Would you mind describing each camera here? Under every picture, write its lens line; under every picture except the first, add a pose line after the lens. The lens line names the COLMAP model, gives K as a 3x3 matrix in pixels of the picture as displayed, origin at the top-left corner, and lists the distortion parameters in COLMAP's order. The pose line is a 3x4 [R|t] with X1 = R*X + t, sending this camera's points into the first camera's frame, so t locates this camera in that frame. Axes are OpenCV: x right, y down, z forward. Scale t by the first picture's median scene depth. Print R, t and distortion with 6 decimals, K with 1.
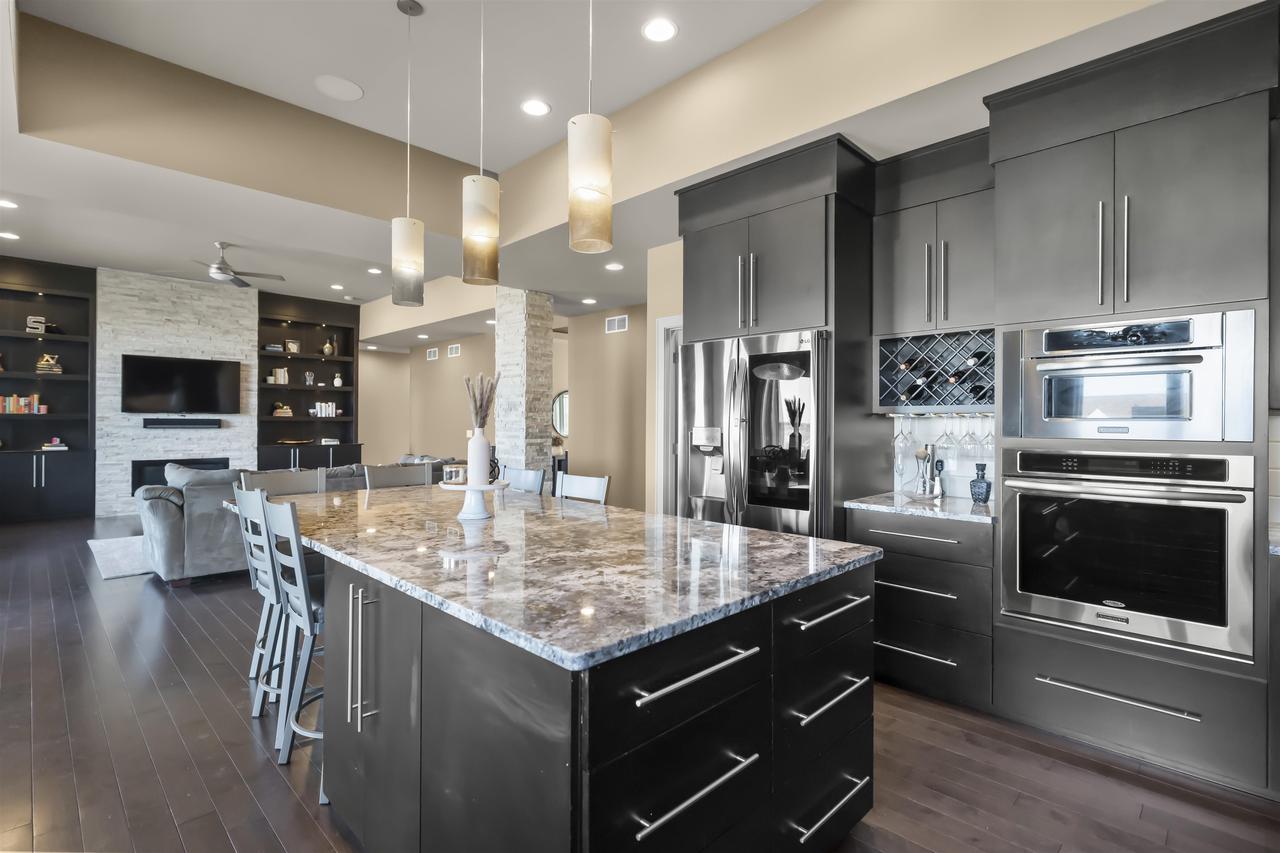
lens RADIAL K [[603.0, 0, 644.9], [0, 603.0, 419.4], [0, 0, 1]] dist [0.004969, 0.000714]
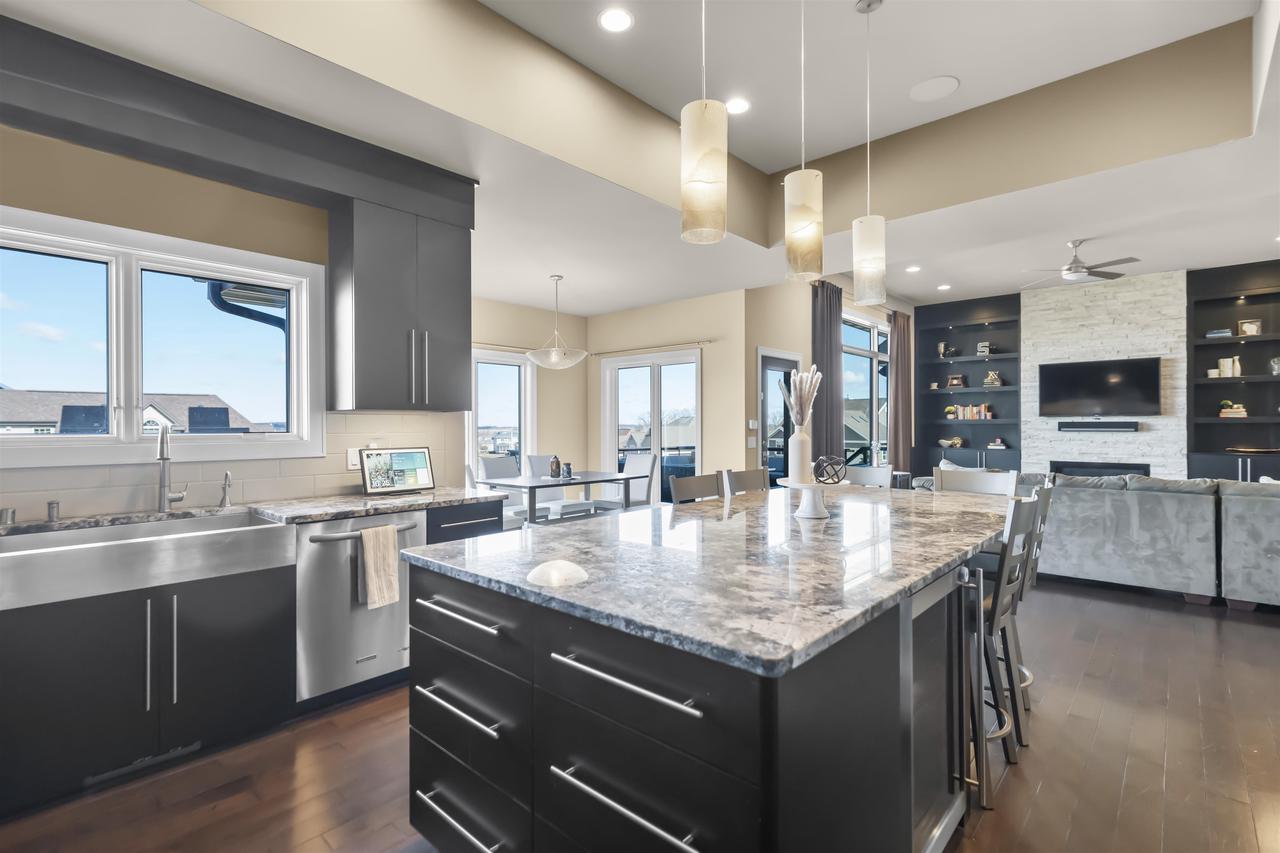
lens RADIAL K [[603.0, 0, 629.1], [0, 603.0, 426.7], [0, 0, 1]] dist [0.004969, 0.000714]
pose [[0.025770, -0.004394, -0.999658, 0.209701], [0.007770, 0.999961, -0.004195, 0.005085], [0.999638, -0.007659, 0.025803, 0.204091]]
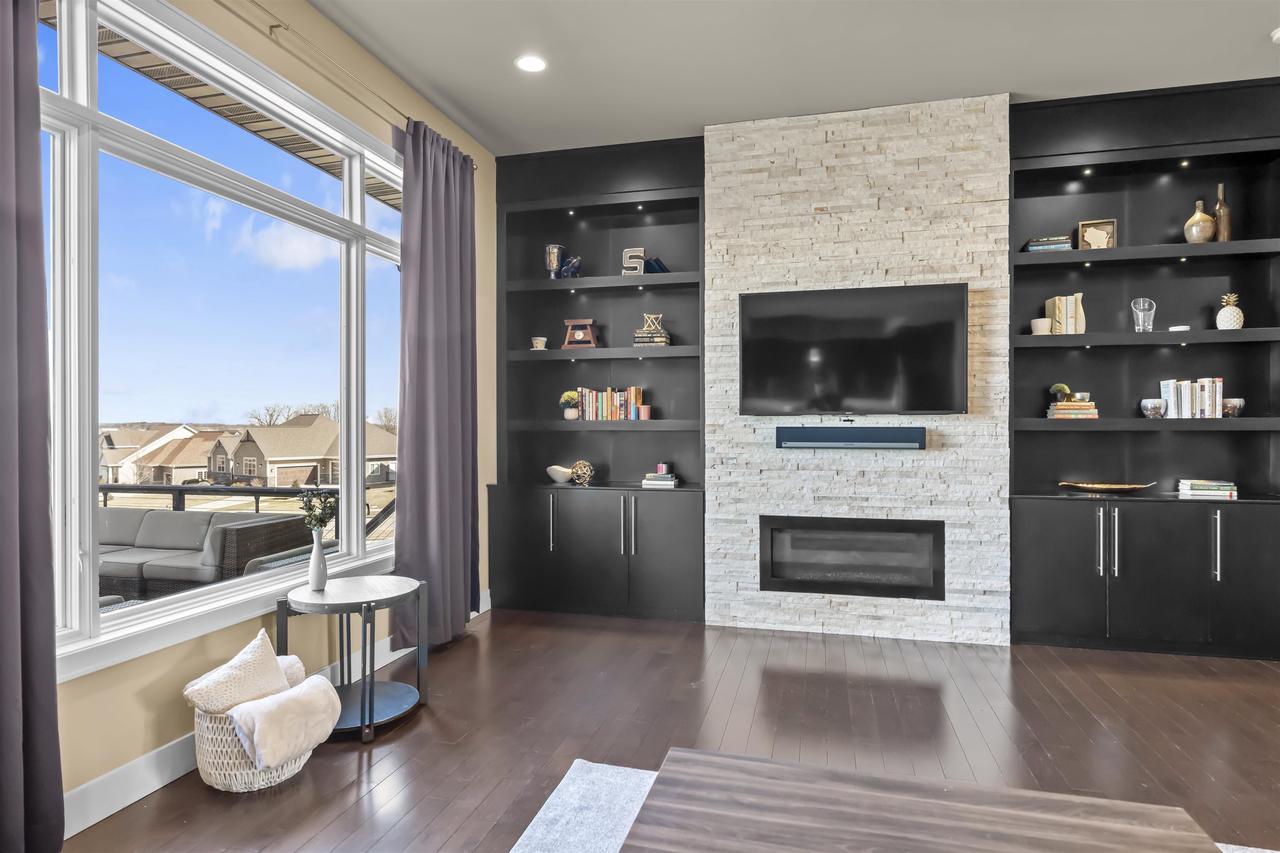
lens RADIAL K [[693.8, 0, 634.7], [0, 693.8, 428.8], [0, 0, 1]] dist [0.004086, -0.000792]
pose [[0.482823, -0.002375, -0.875715, -0.392847], [0.008857, 0.999958, 0.002172, -0.002591], [0.875673, -0.008805, 0.482824, 0.614848]]
